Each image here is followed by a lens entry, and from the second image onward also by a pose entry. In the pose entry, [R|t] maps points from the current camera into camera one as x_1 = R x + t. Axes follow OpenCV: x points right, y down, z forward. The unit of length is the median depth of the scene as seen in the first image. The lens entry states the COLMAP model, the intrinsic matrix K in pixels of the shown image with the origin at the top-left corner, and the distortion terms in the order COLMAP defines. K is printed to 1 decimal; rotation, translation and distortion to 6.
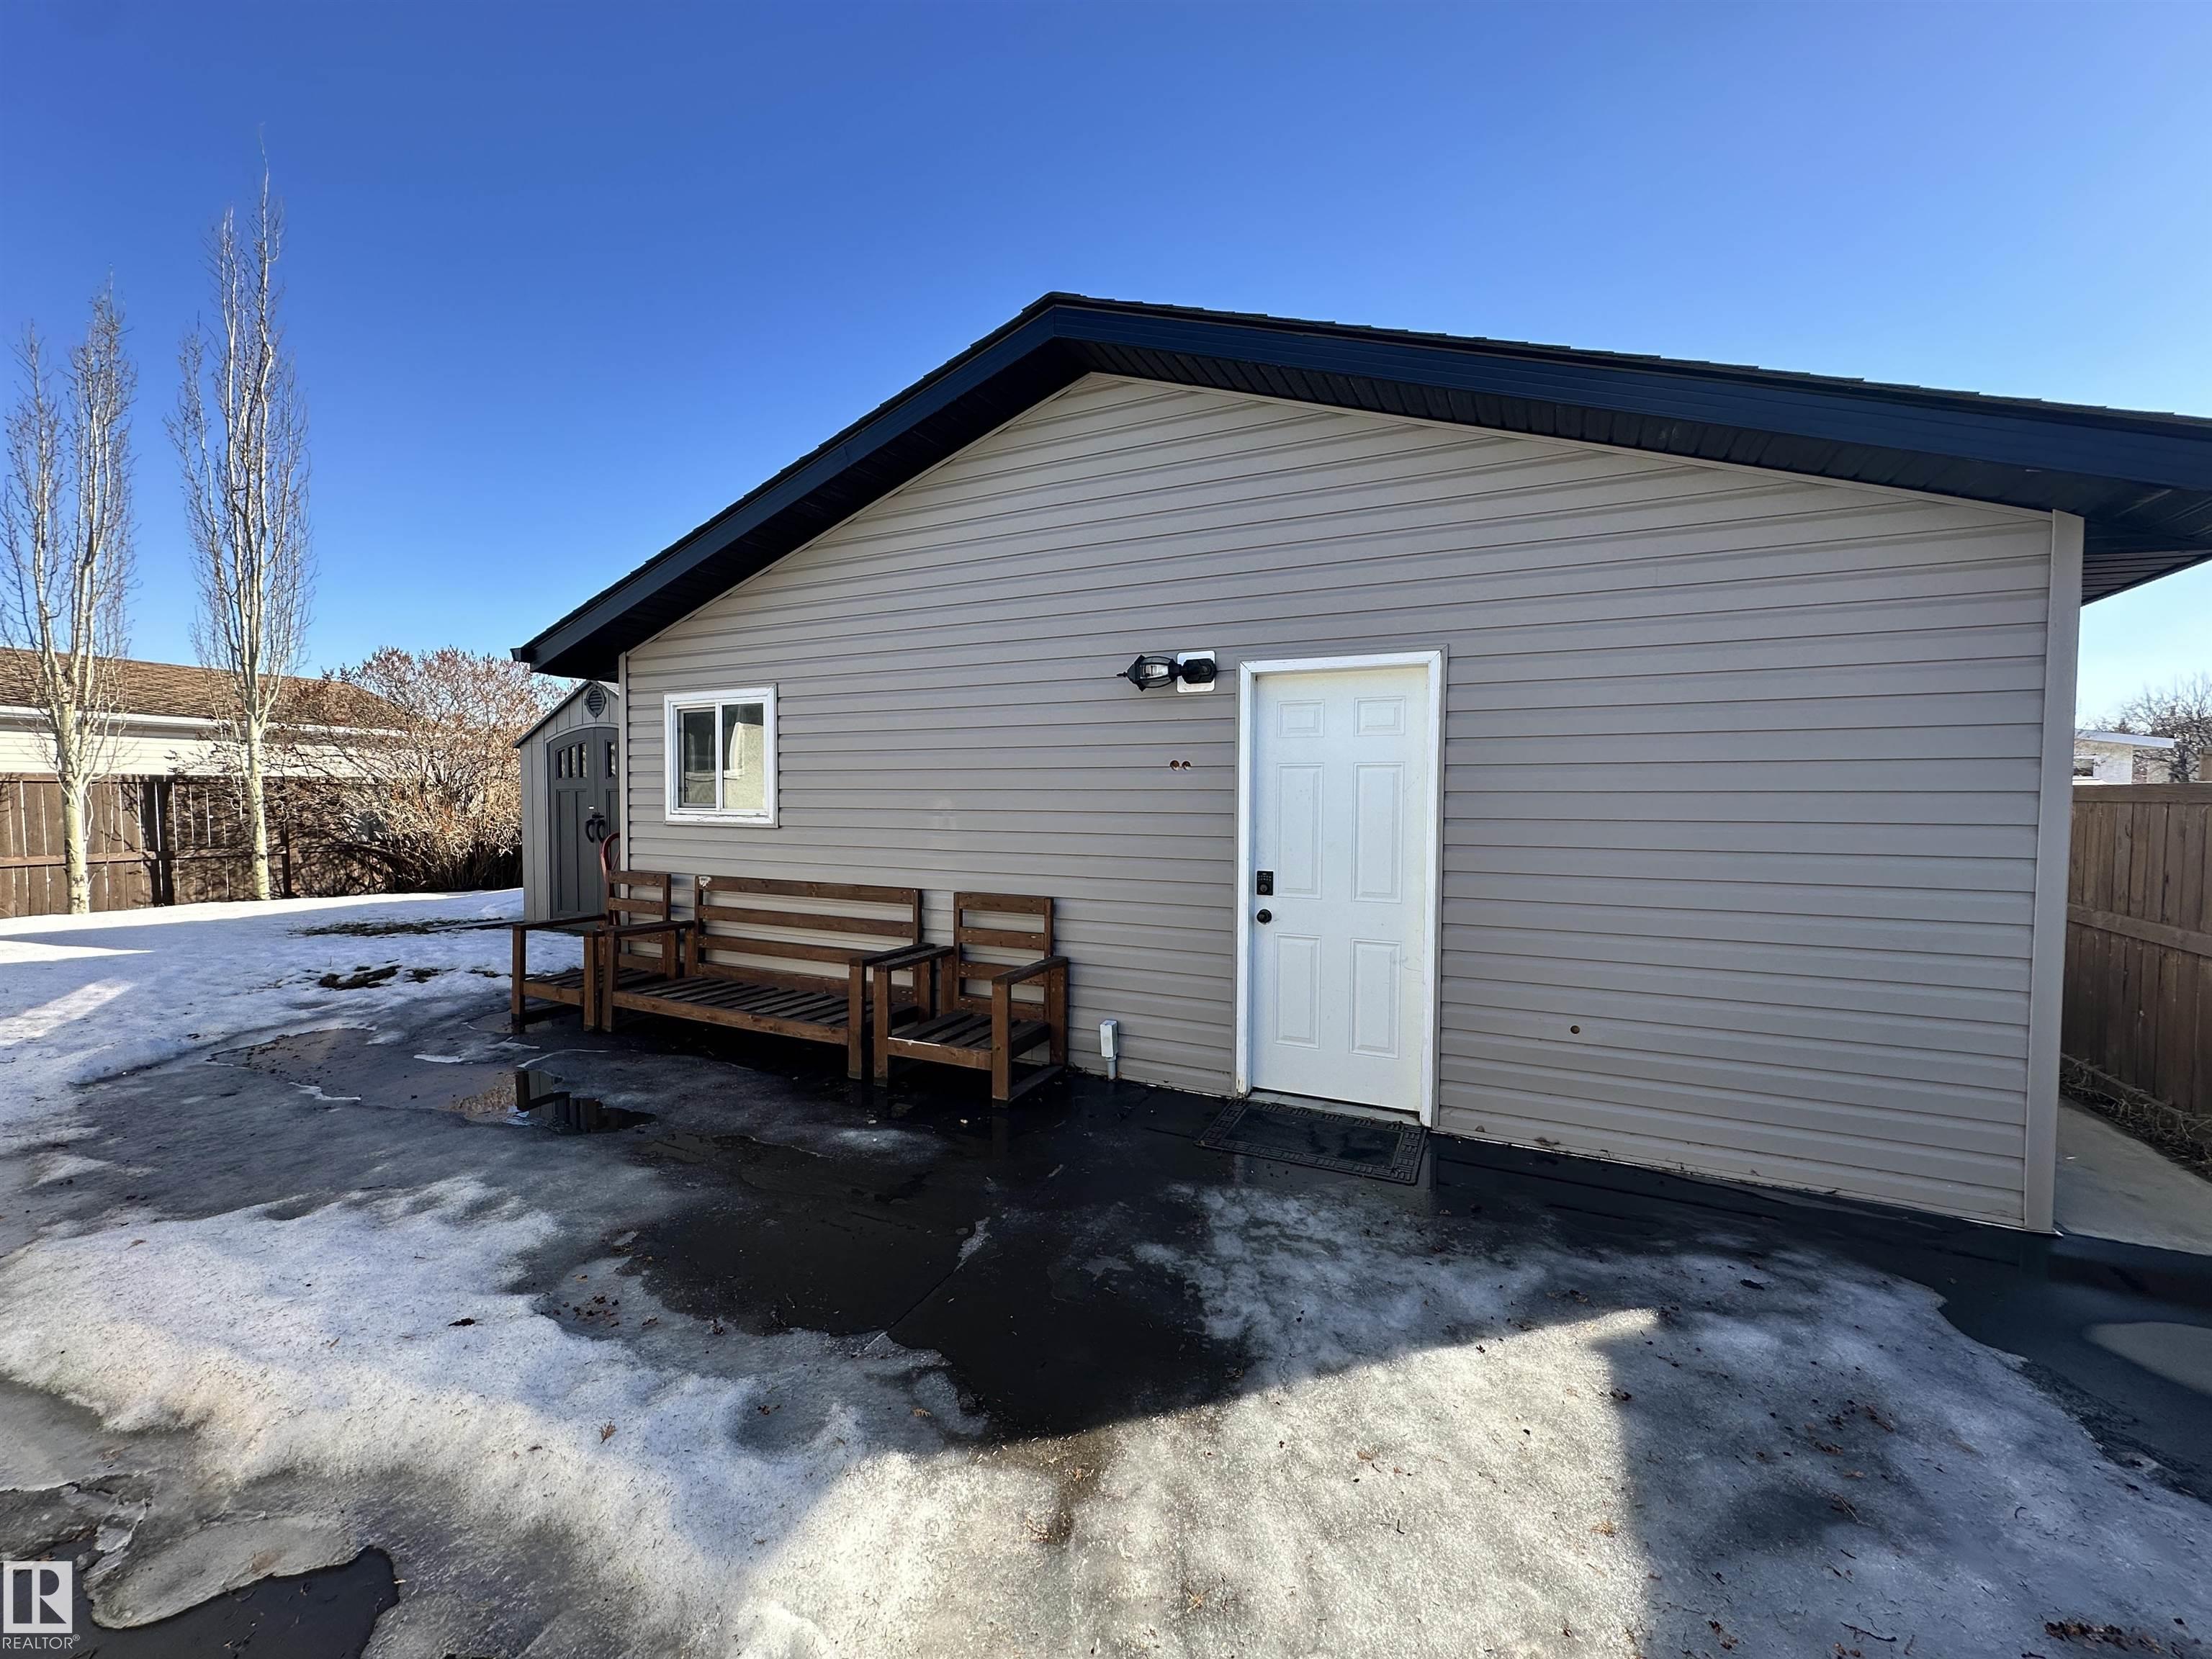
lens RADIAL K [[891.8, 0, 1102.1], [0, 891.8, 833.8], [0, 0, 1]] dist [0.012477, 0.000113]
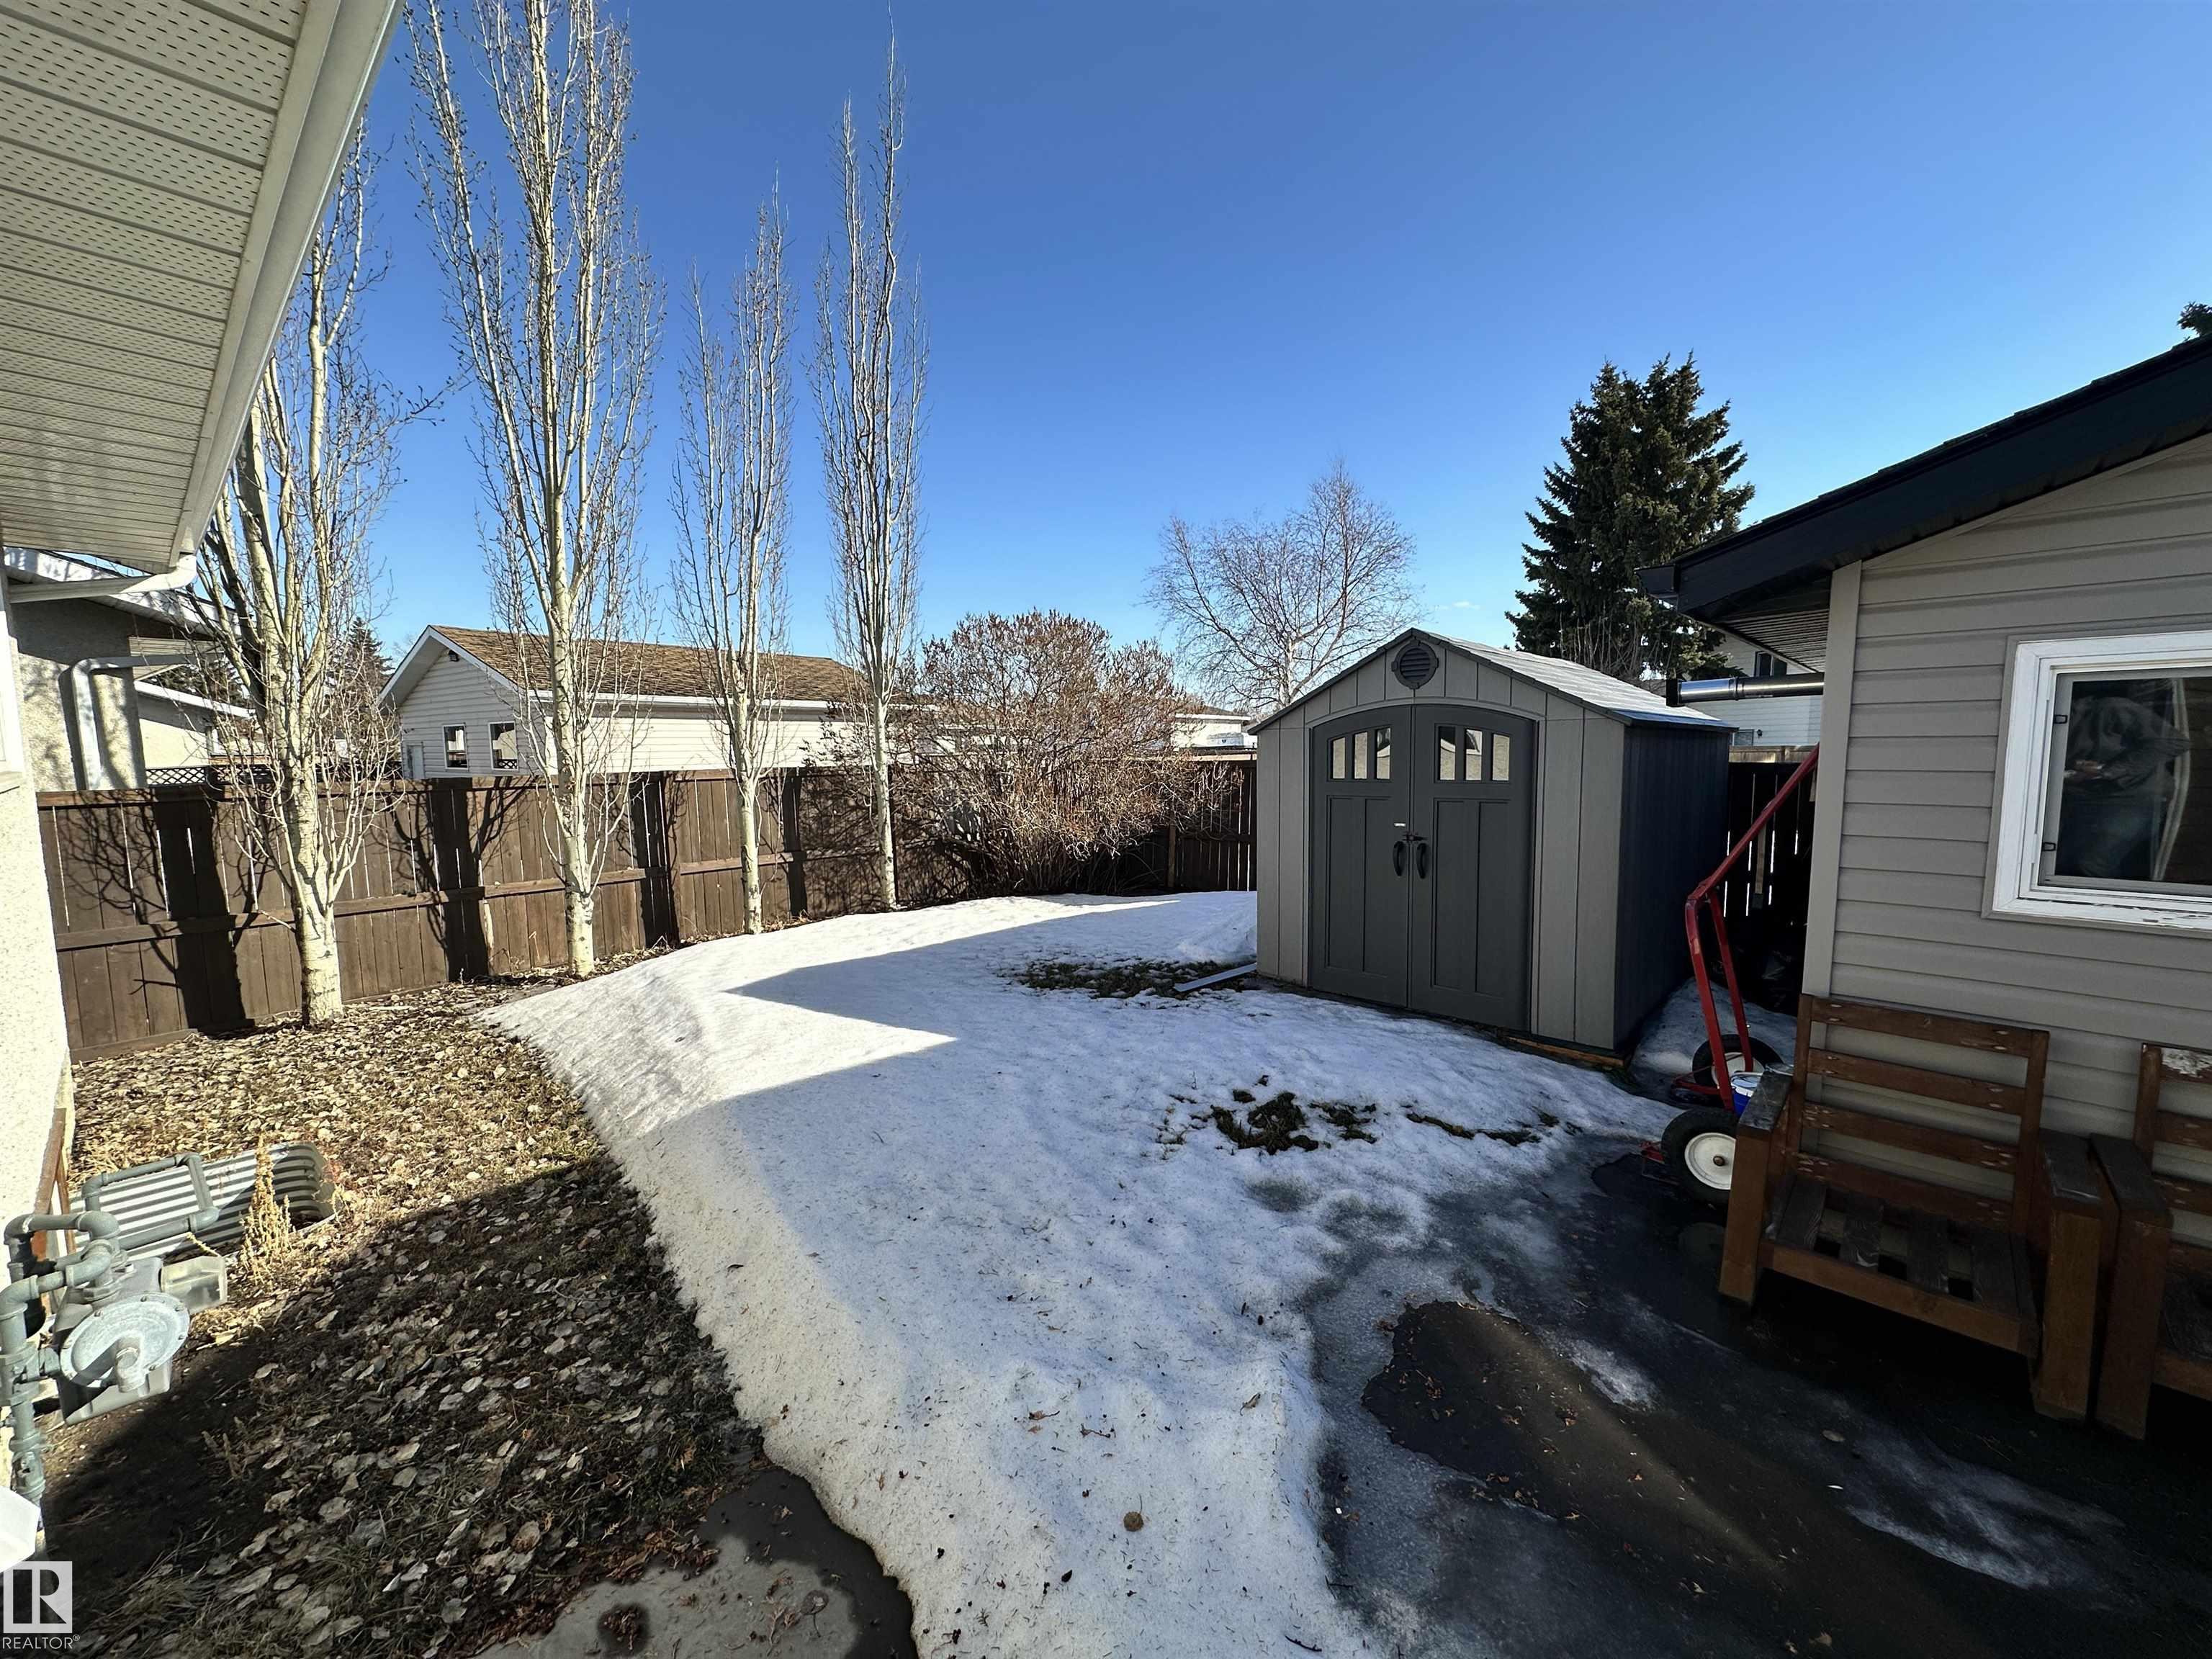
lens RADIAL K [[891.8, 0, 1112.8], [0, 891.8, 828.6], [0, 0, 1]] dist [0.012477, 0.000113]
pose [[0.954931, 0.015503, -0.296422, -0.531246], [-0.000911, 0.998783, 0.049302, -0.054342], [0.296826, -0.046810, 0.953784, 0.269662]]
